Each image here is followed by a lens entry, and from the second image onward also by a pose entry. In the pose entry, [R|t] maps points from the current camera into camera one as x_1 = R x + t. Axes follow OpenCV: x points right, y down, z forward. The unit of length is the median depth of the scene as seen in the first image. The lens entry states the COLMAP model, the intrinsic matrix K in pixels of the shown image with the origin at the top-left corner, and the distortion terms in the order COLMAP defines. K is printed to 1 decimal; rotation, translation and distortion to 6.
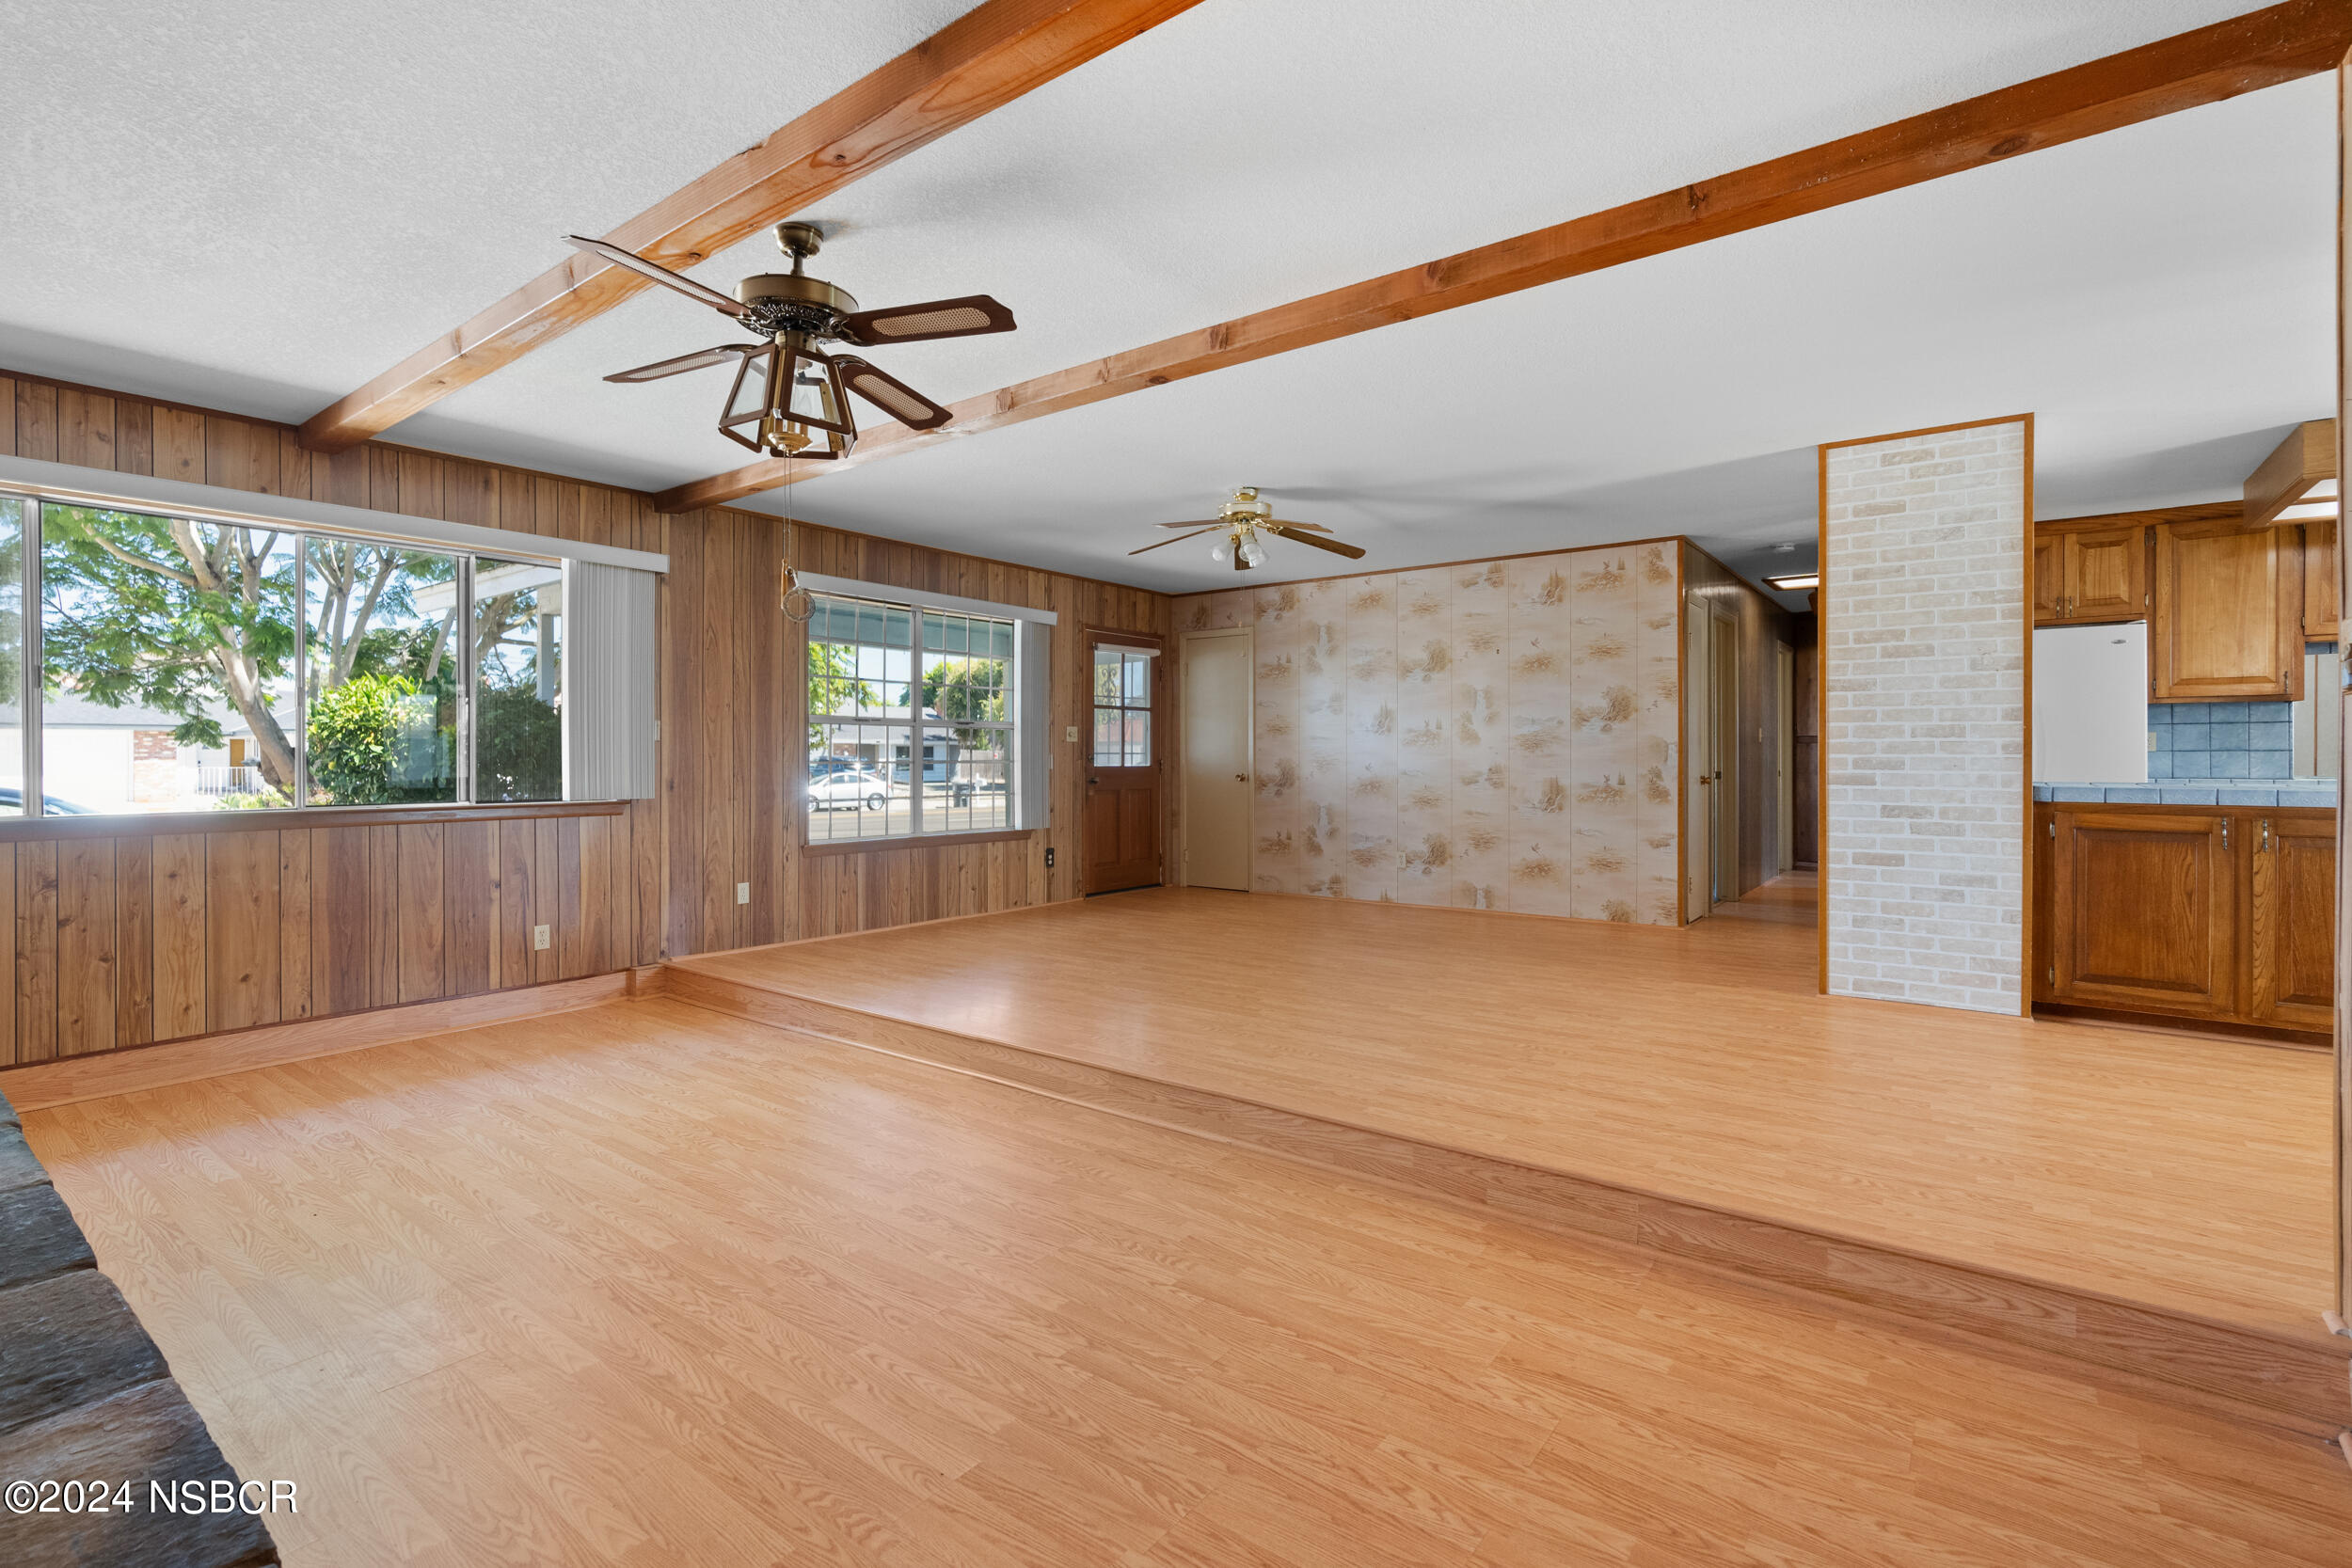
lens RADIAL K [[1077.2, 0, 1167.0], [0, 1077.2, 758.7], [0, 0, 1]] dist [-0.009299, 0.003751]
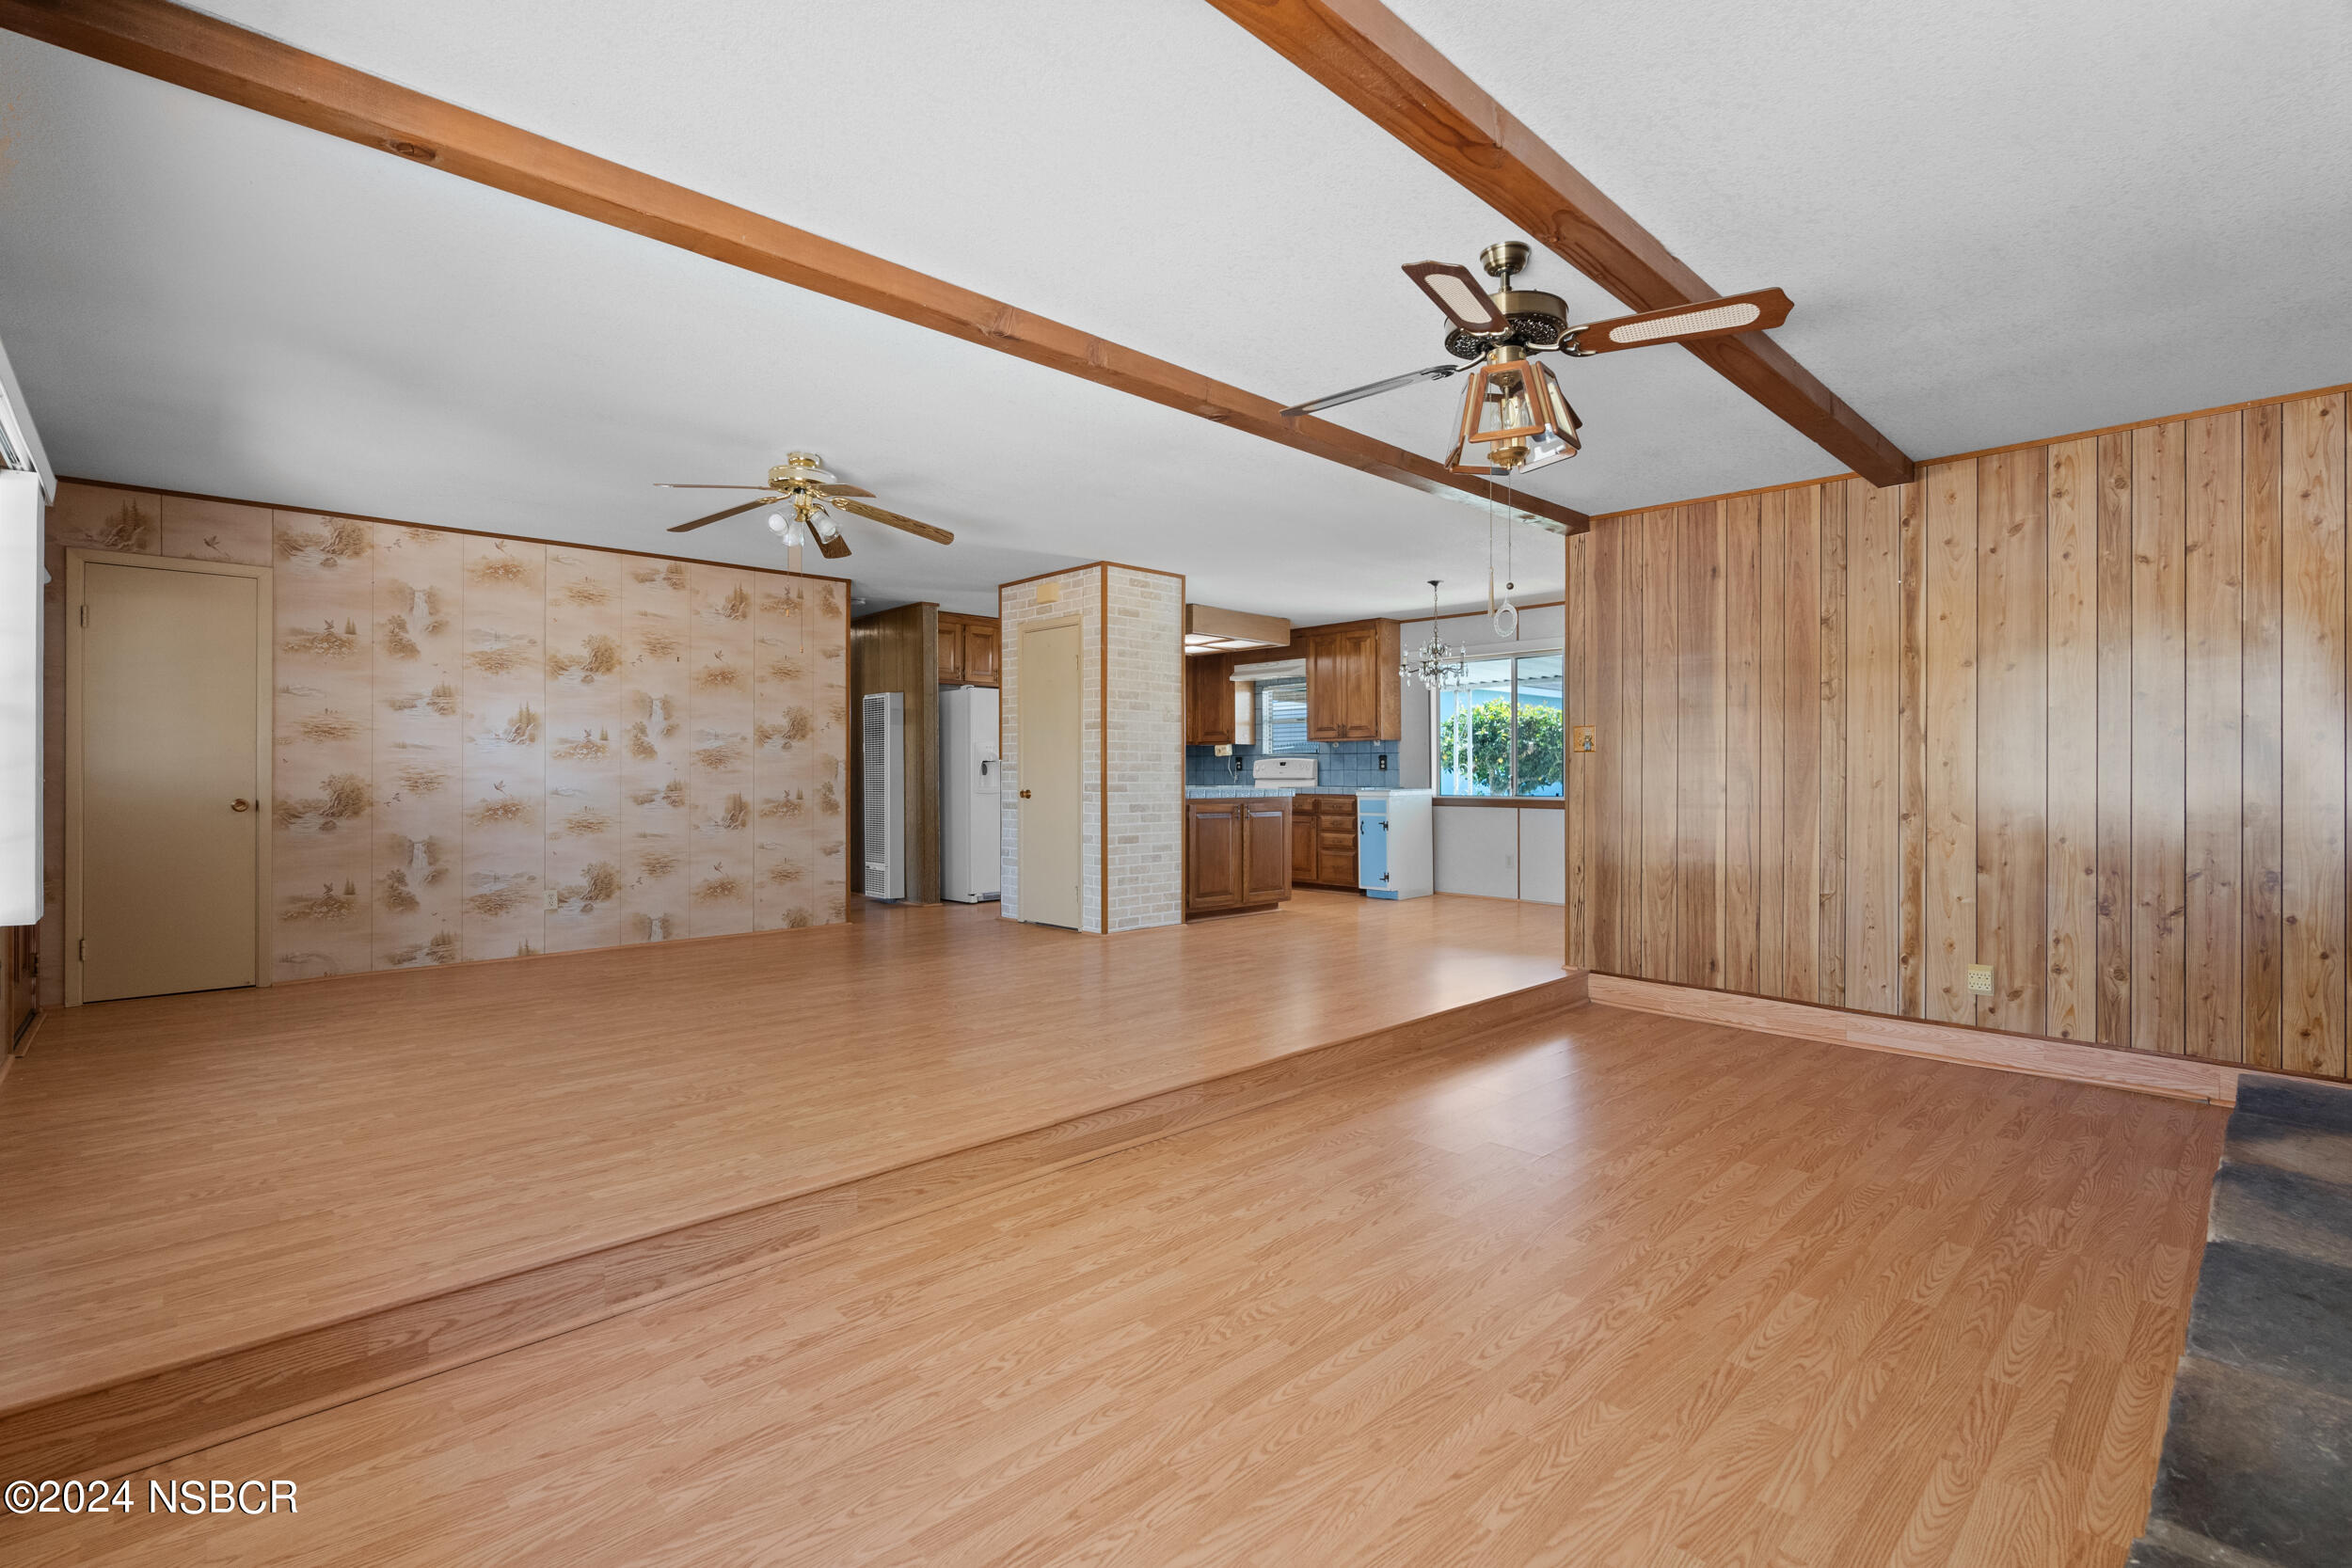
lens RADIAL K [[1059.0, 0, 1165.8], [0, 1059.0, 776.2], [0, 0, 1]] dist [-0.011799, 0.004377]
pose [[0.162863, -0.001061, 0.986648, -0.718604], [0.001420, 0.999999, 0.000841, 0.001327], [-0.986648, 0.001264, 0.162865, 0.604527]]
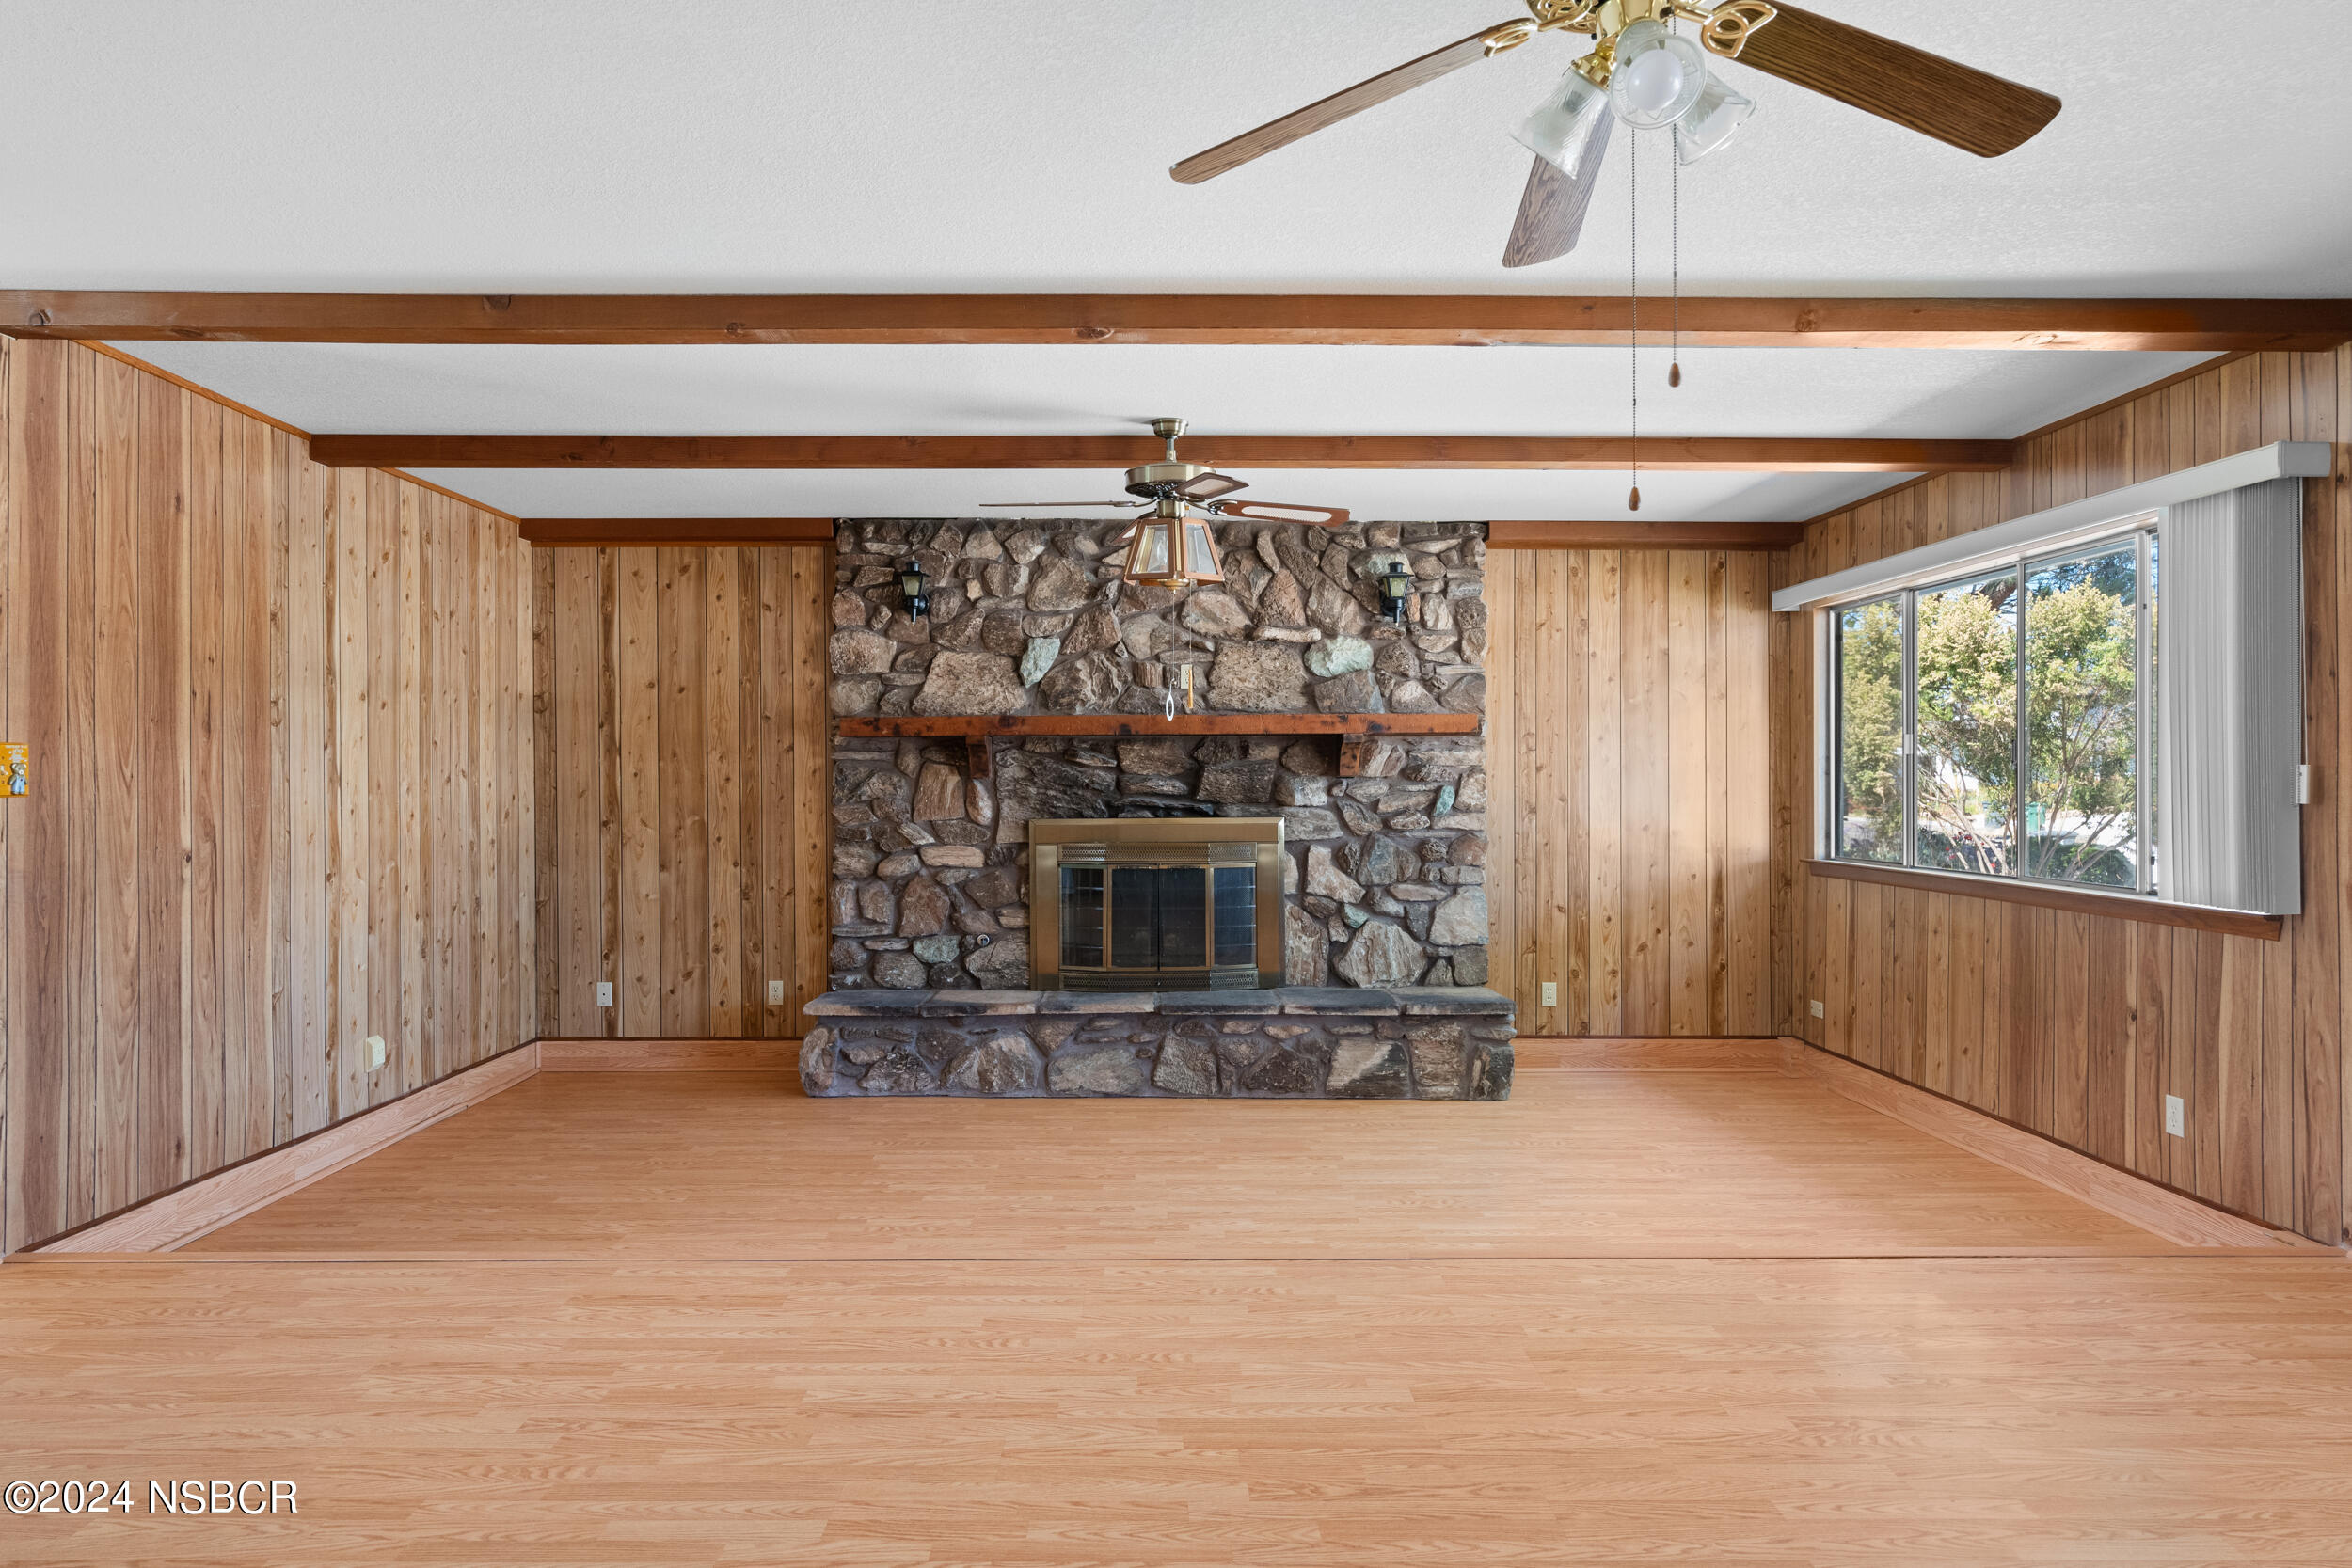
lens RADIAL K [[1447.3, 0, 1157.9], [0, 1447.3, 771.2], [0, 0, 1]] dist [-0.003108, 0.001994]
pose [[-0.790684, -0.001288, -0.612223, 0.387783], [0.000262, 0.999997, -0.002442, -0.032184], [0.612225, -0.002092, -0.790681, 1.244305]]
